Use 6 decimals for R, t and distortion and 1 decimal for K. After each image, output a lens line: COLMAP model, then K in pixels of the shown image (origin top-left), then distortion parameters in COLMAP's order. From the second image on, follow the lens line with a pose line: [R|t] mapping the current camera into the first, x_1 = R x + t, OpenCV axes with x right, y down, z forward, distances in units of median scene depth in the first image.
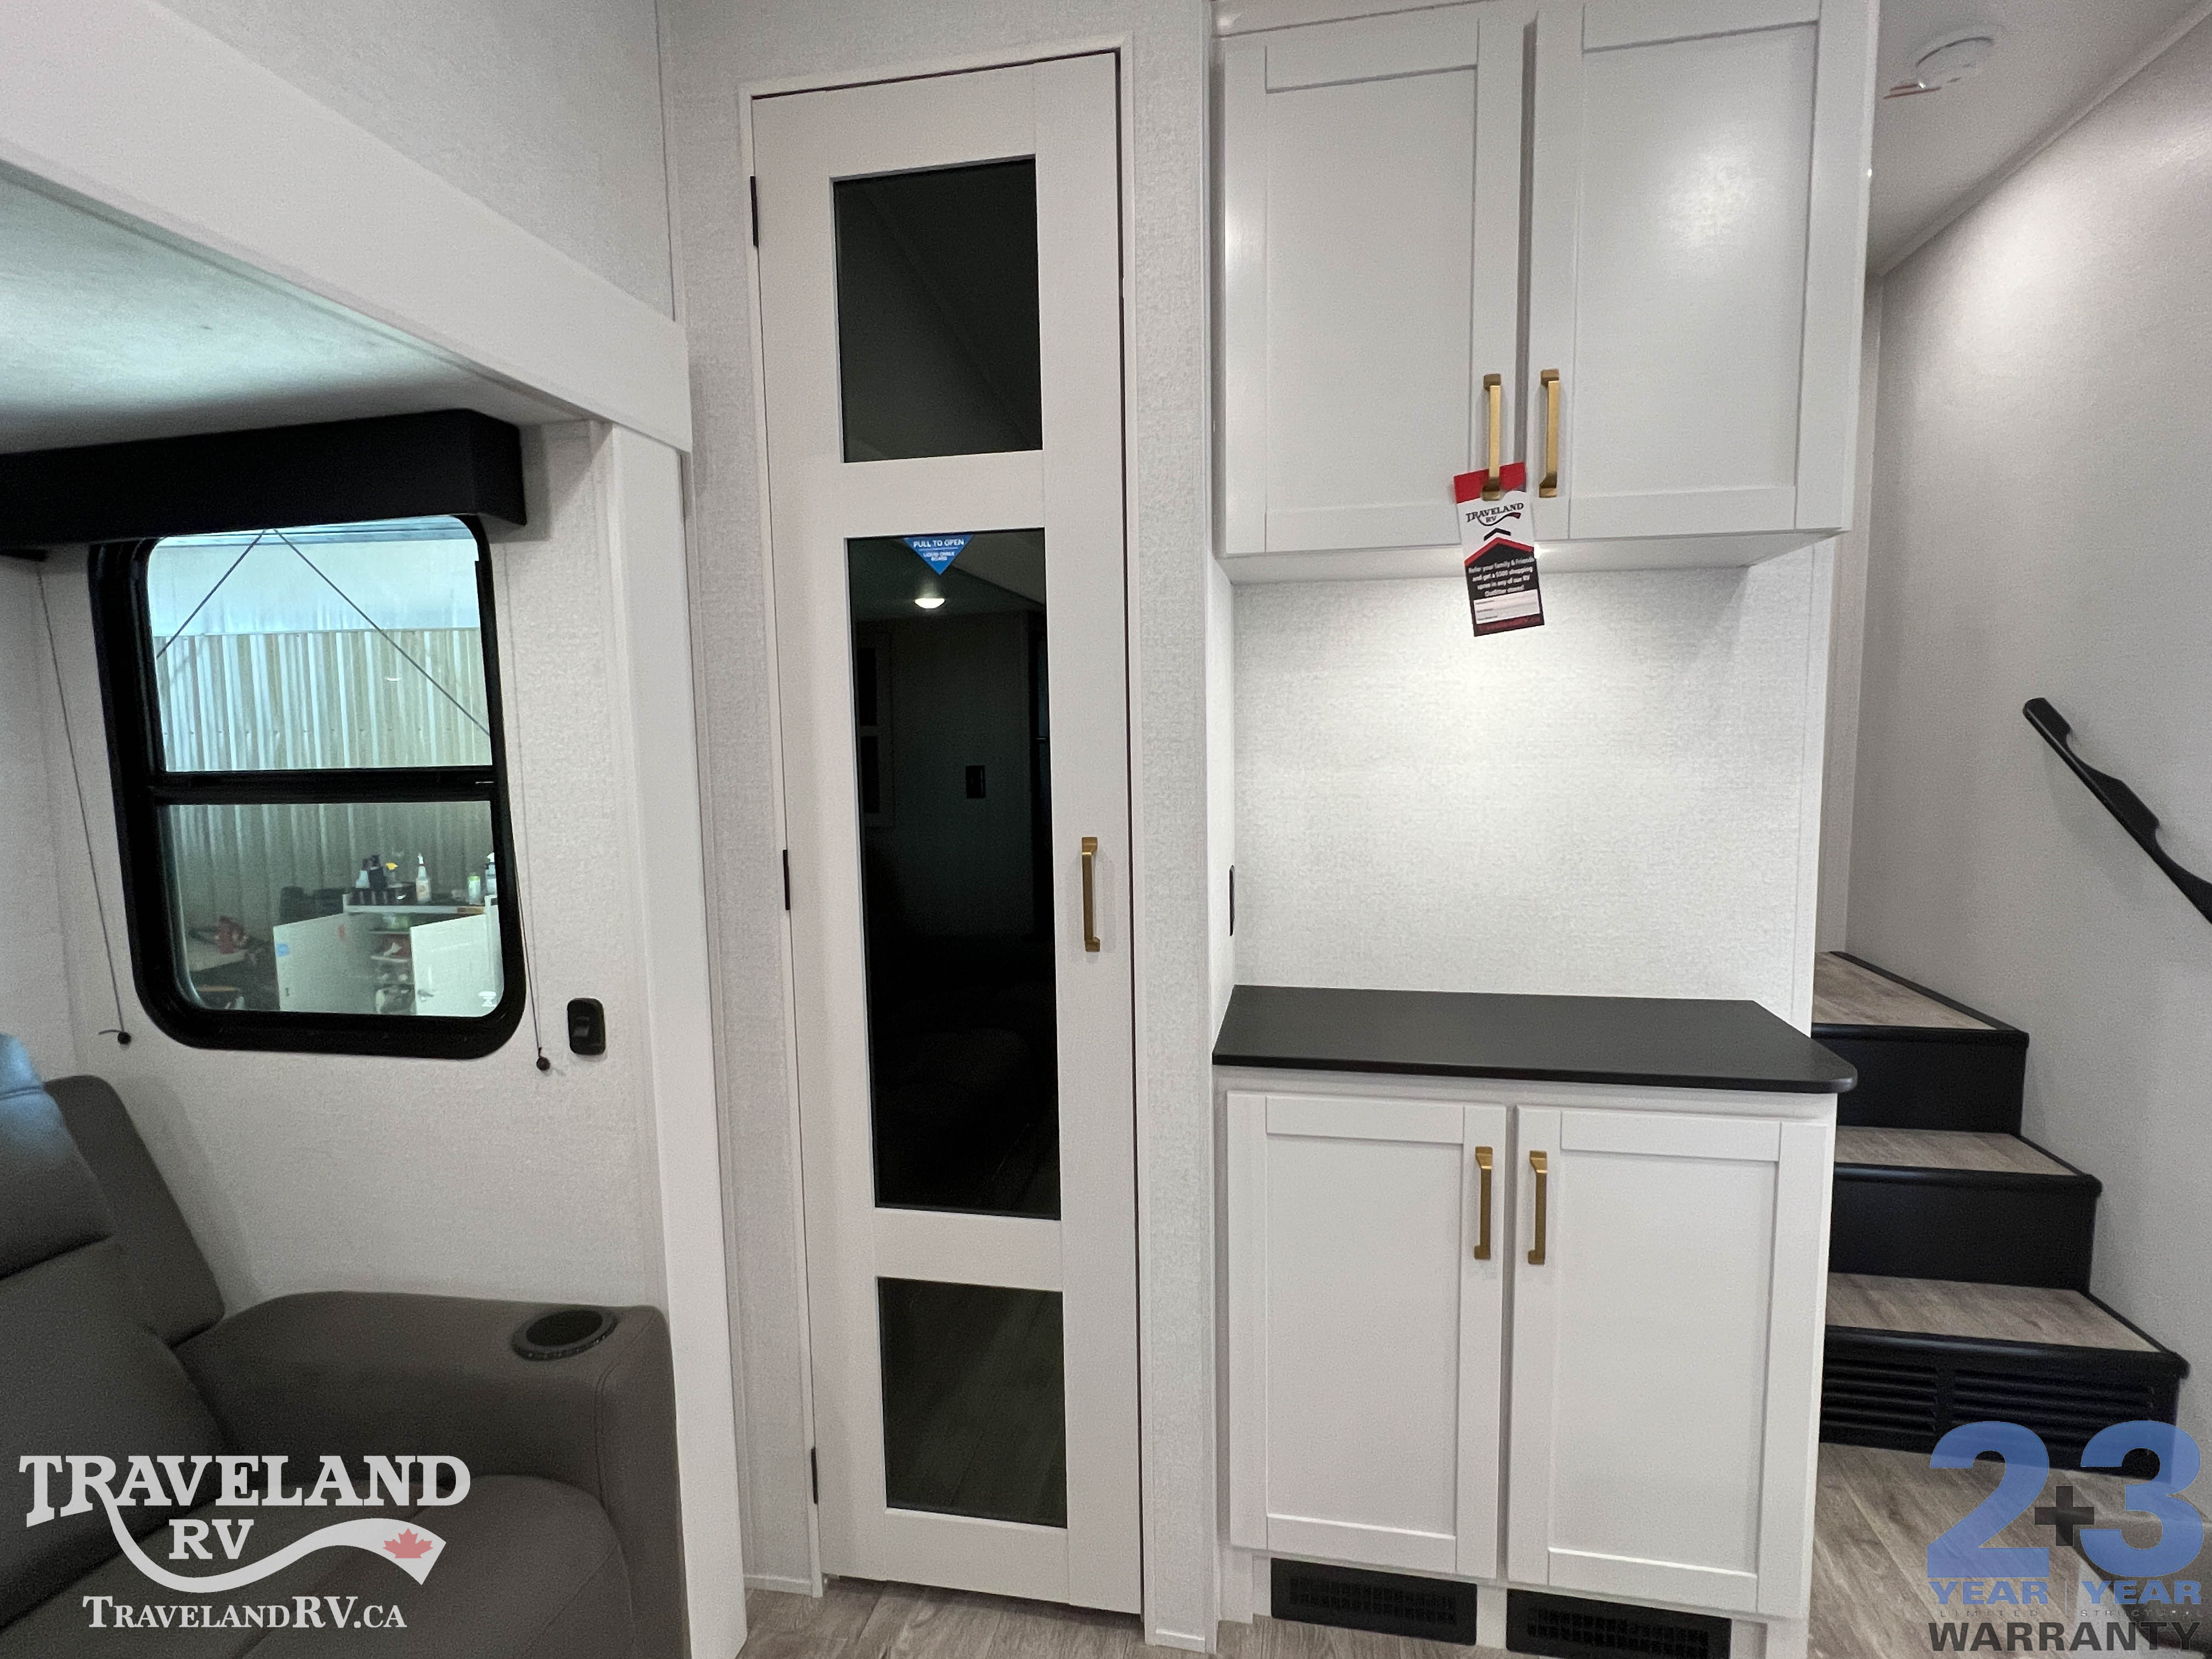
lens RADIAL K [[1074.0, 0, 1117.2], [0, 1074.0, 832.8], [0, 0, 1]] dist [-0.000750, -0.000548]
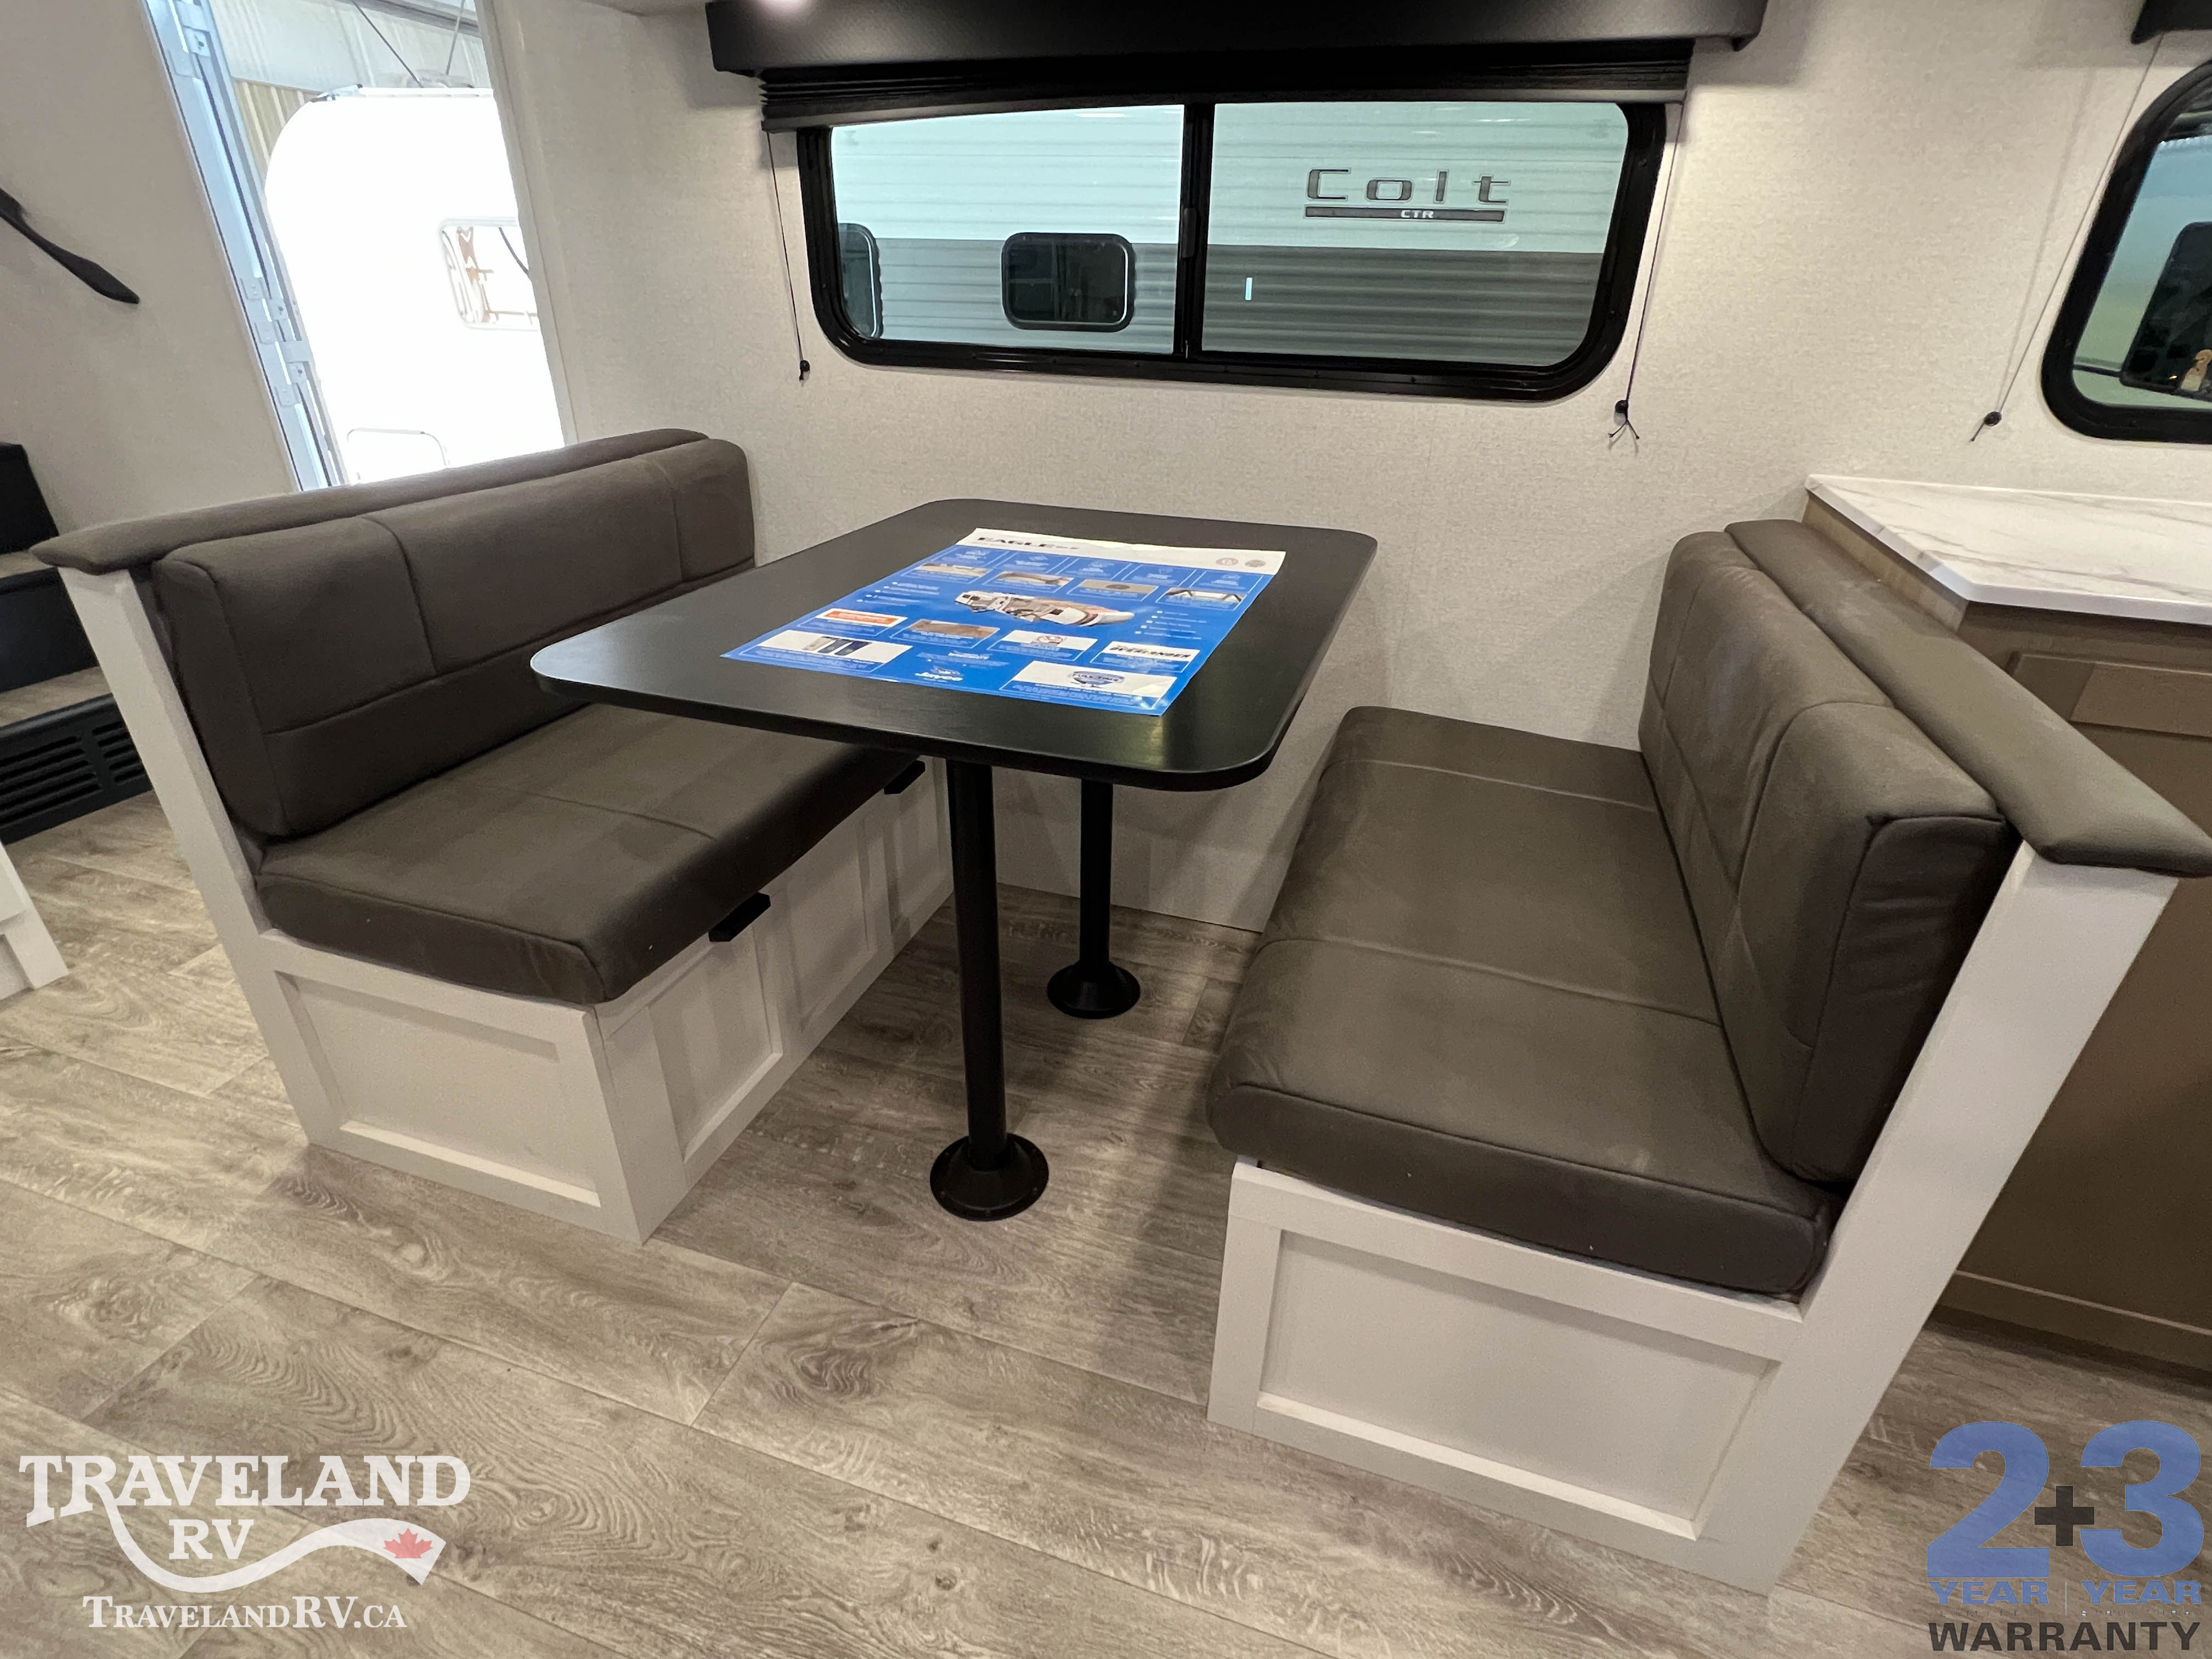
lens RADIAL K [[1074.0, 0, 1117.0], [0, 1074.0, 830.4], [0, 0, 1]] dist [-0.000750, -0.000548]
pose [[0.115711, -0.453805, 0.883557, -0.232621], [0.073191, 0.891009, 0.448047, 0.198895], [-0.990583, 0.012824, 0.136314, -0.357595]]
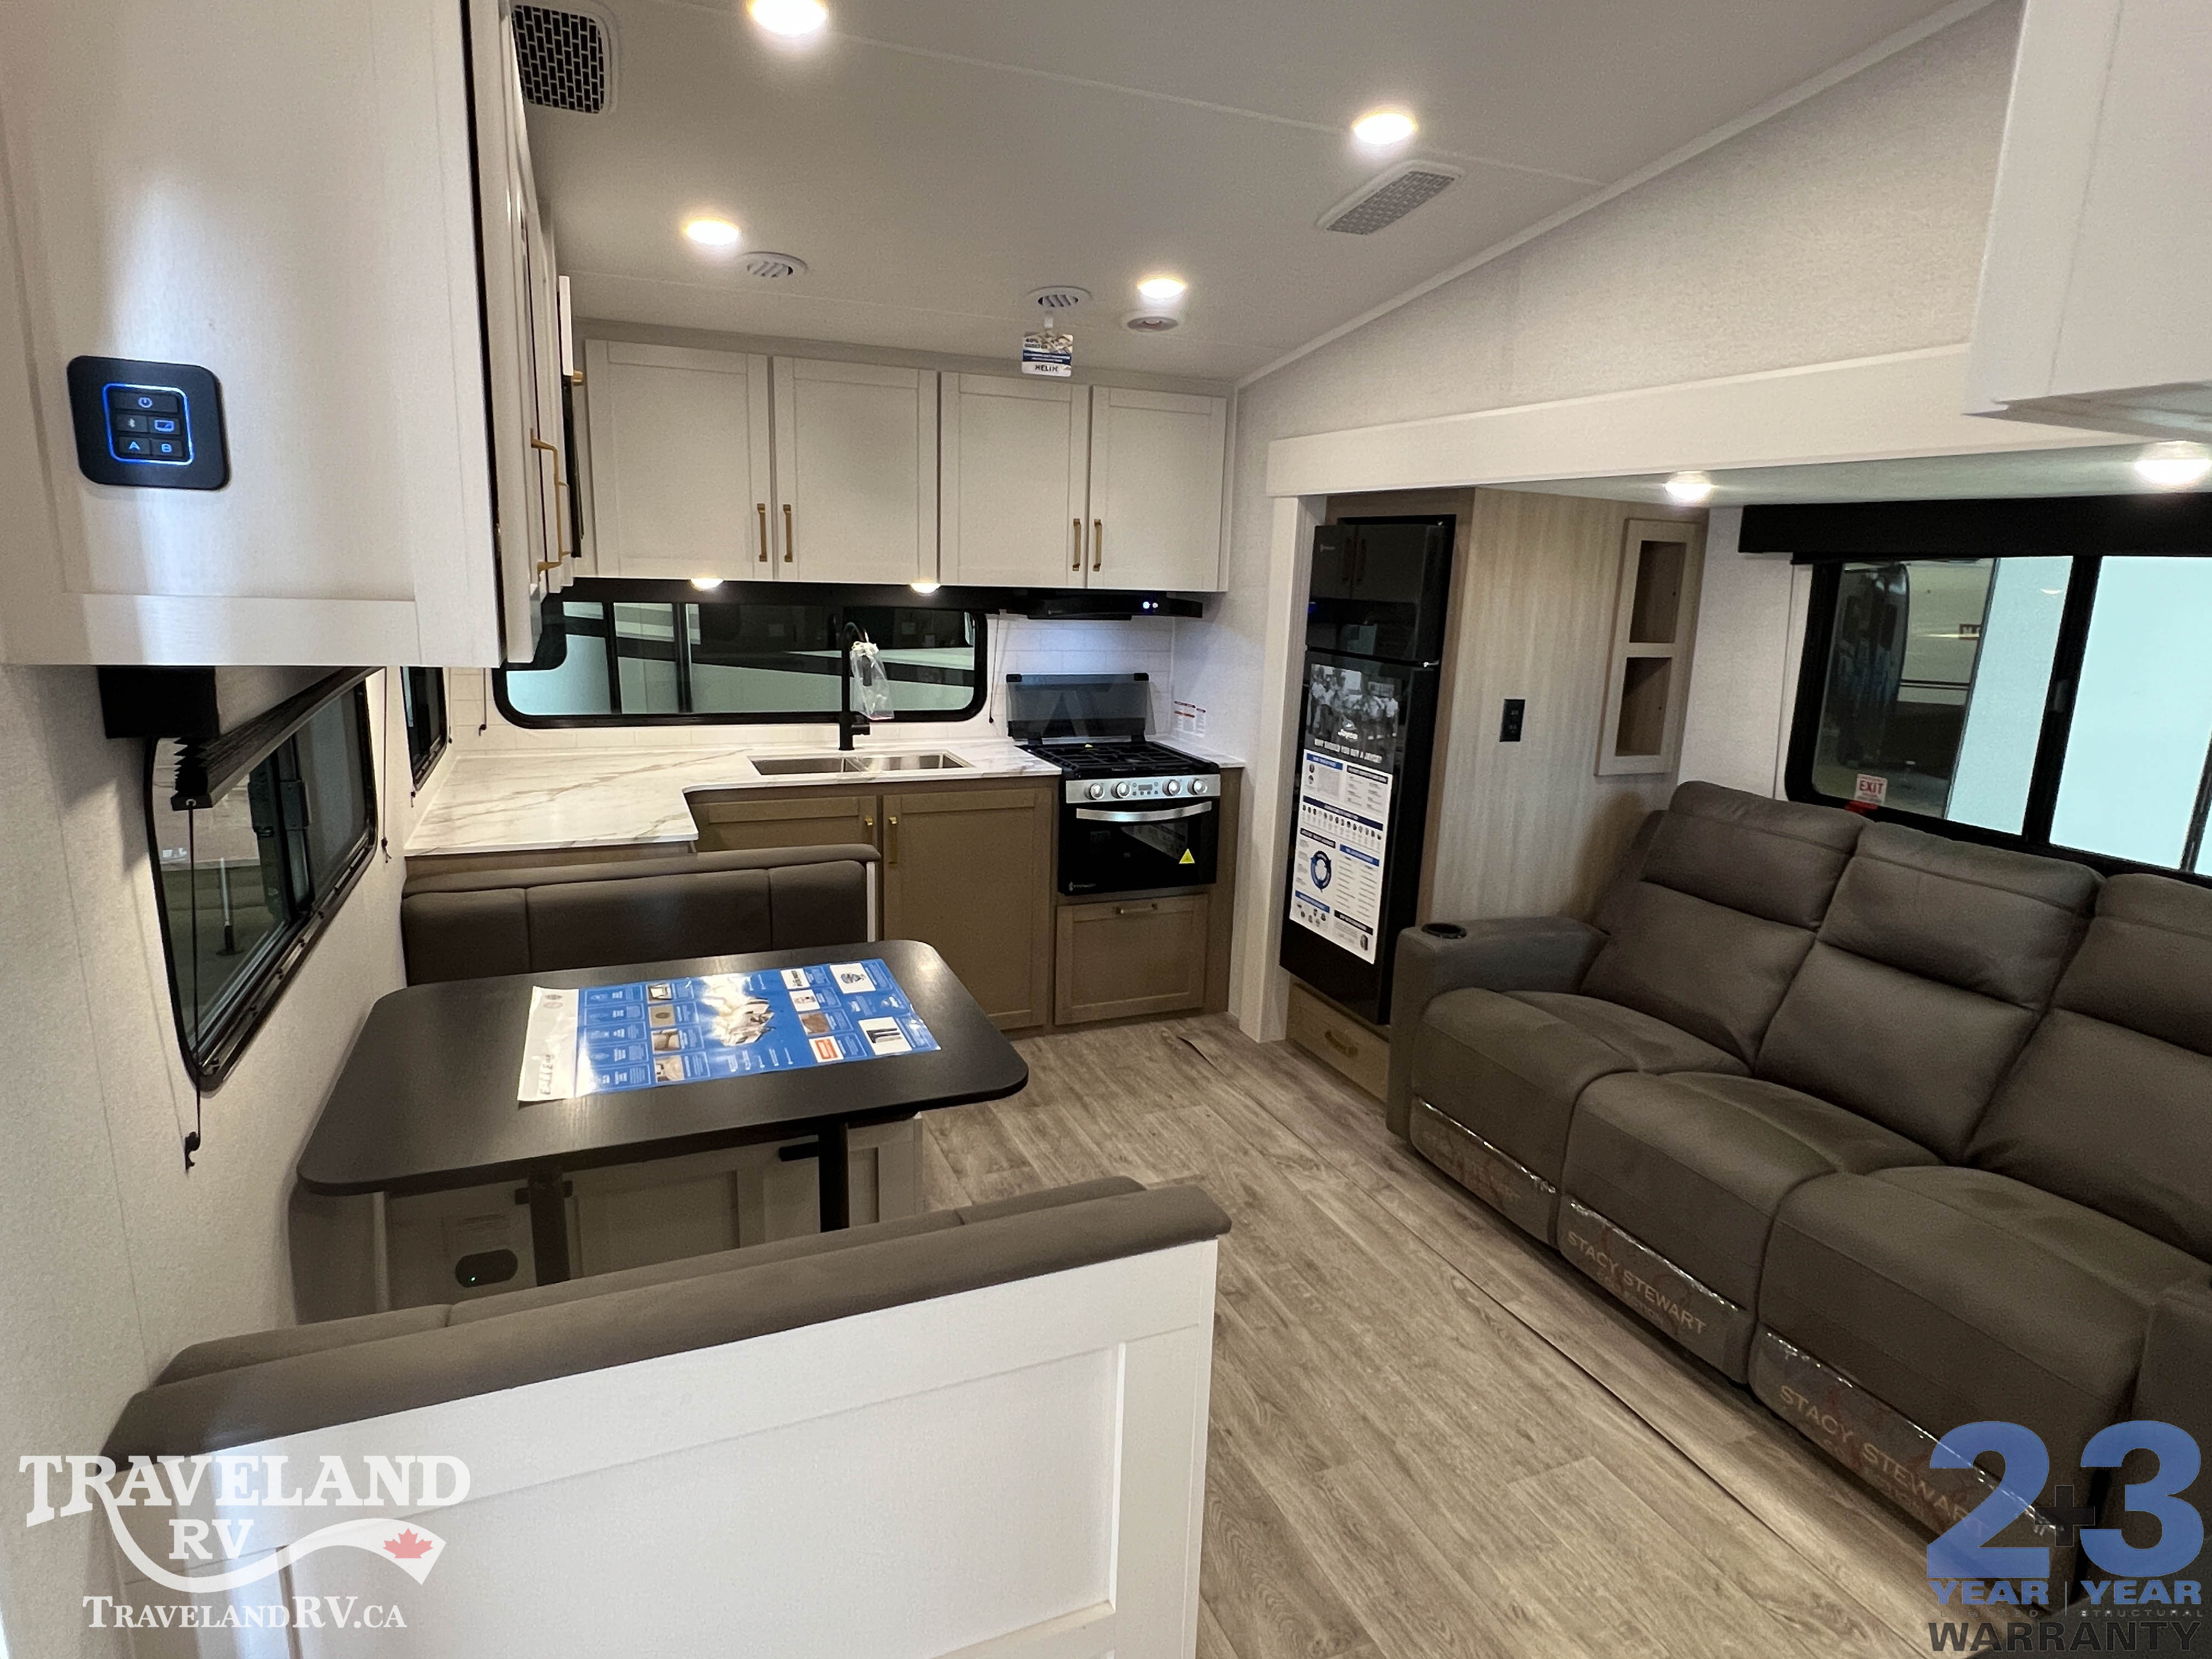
lens RADIAL K [[1220.6, 0, 1123.7], [0, 1220.6, 827.0], [0, 0, 1]] dist [0.000246, 0.000507]
pose [[-0.825860, 0.104697, -0.554070, 0.947667], [-0.080776, 0.950511, 0.300007, -0.234416], [0.558059, 0.292520, -0.776532, 1.043260]]
